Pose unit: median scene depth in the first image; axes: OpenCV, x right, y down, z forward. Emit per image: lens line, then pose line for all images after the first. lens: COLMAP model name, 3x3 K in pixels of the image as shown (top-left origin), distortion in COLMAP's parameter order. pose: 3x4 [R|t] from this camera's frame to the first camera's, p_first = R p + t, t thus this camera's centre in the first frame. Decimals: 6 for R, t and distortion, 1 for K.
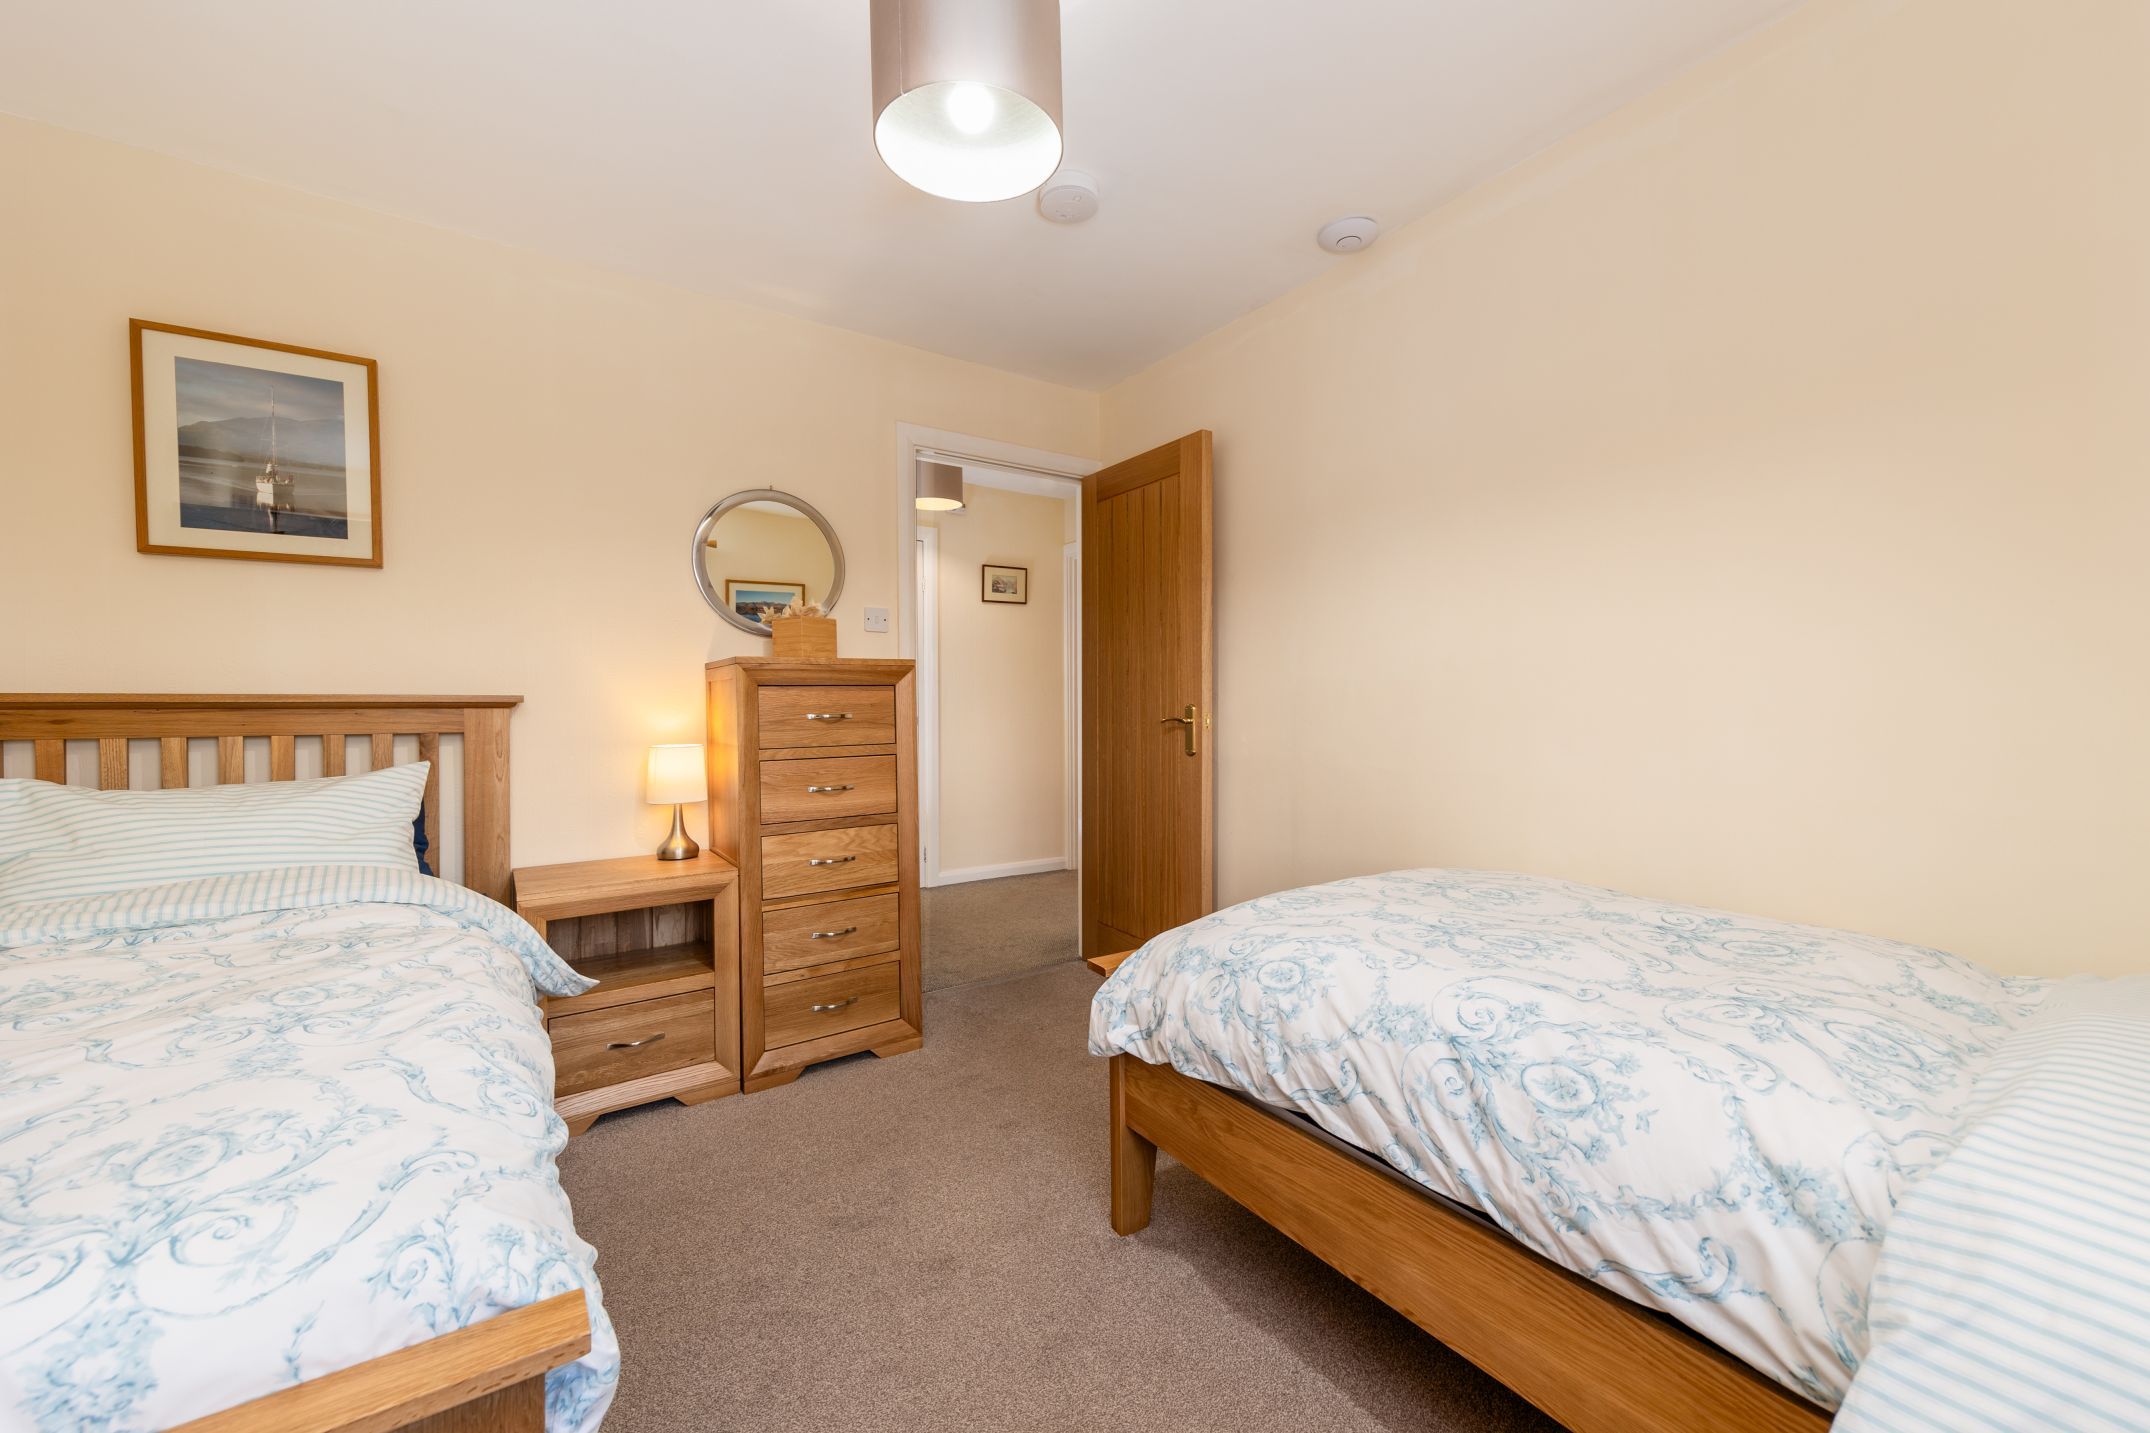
lens RADIAL K [[845.4, 0, 1020.4], [0, 845.4, 715.1], [0, 0, 1]] dist [-0.001310, -0.000089]
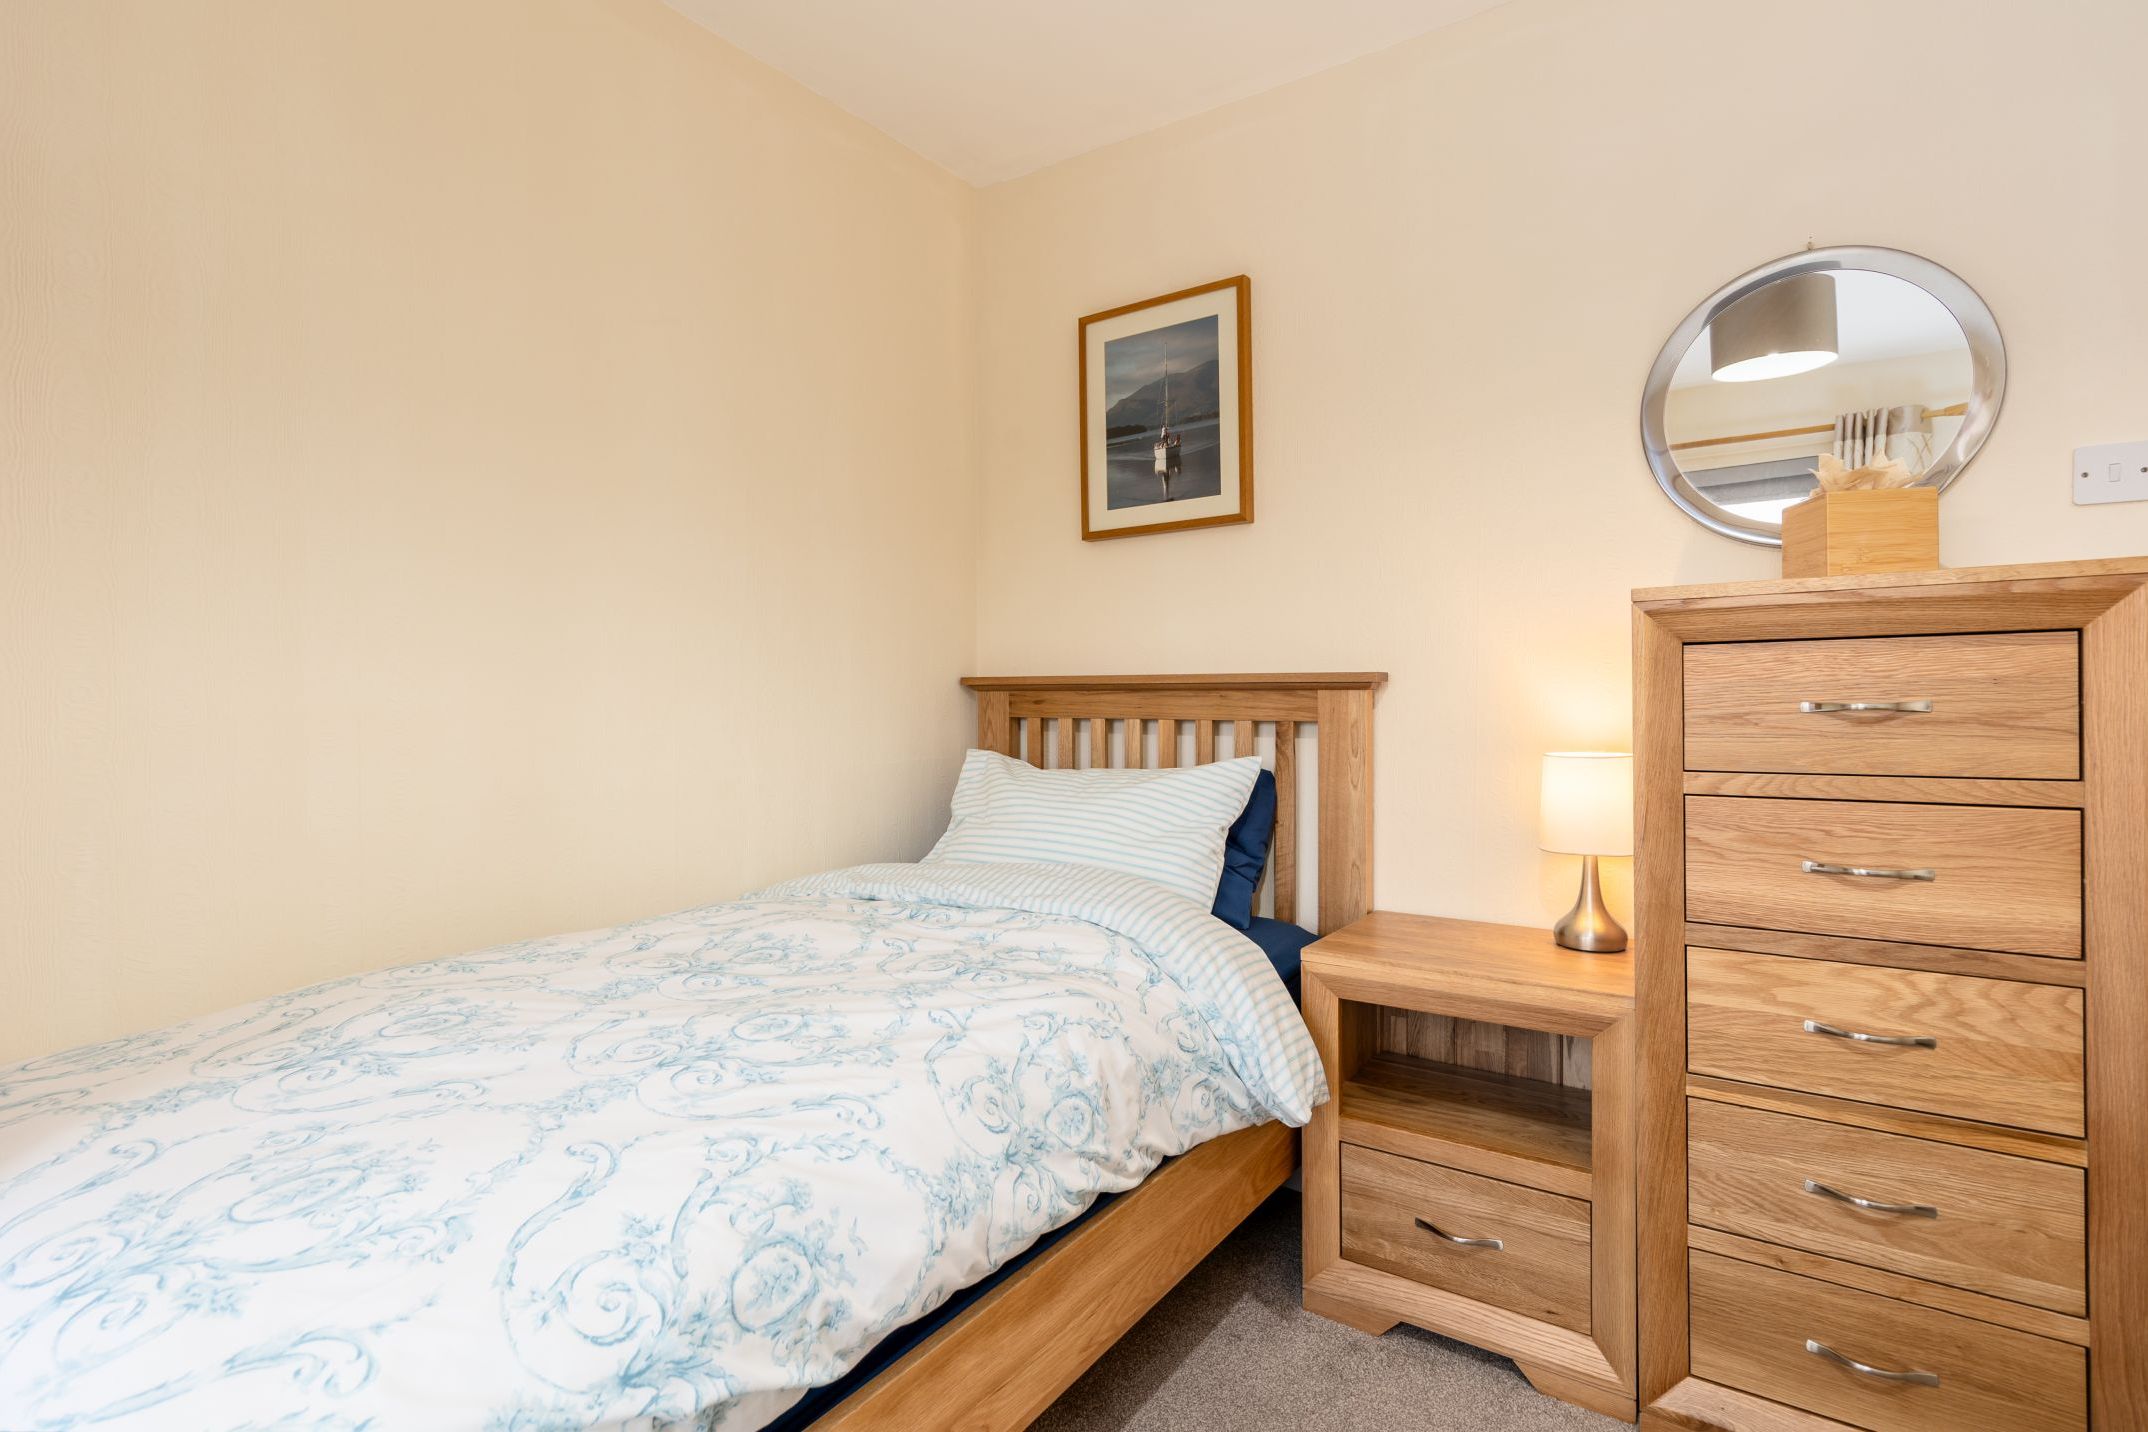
lens RADIAL K [[1025.2, 0, 1071.6], [0, 1025.2, 704.9], [0, 0, 1]] dist [0.002252, 0.000477]
pose [[0.408962, 0.012466, -0.912466, 0.099230], [-0.011241, 0.999900, 0.008623, -0.000017], [0.912482, 0.006731, 0.409061, 0.419540]]
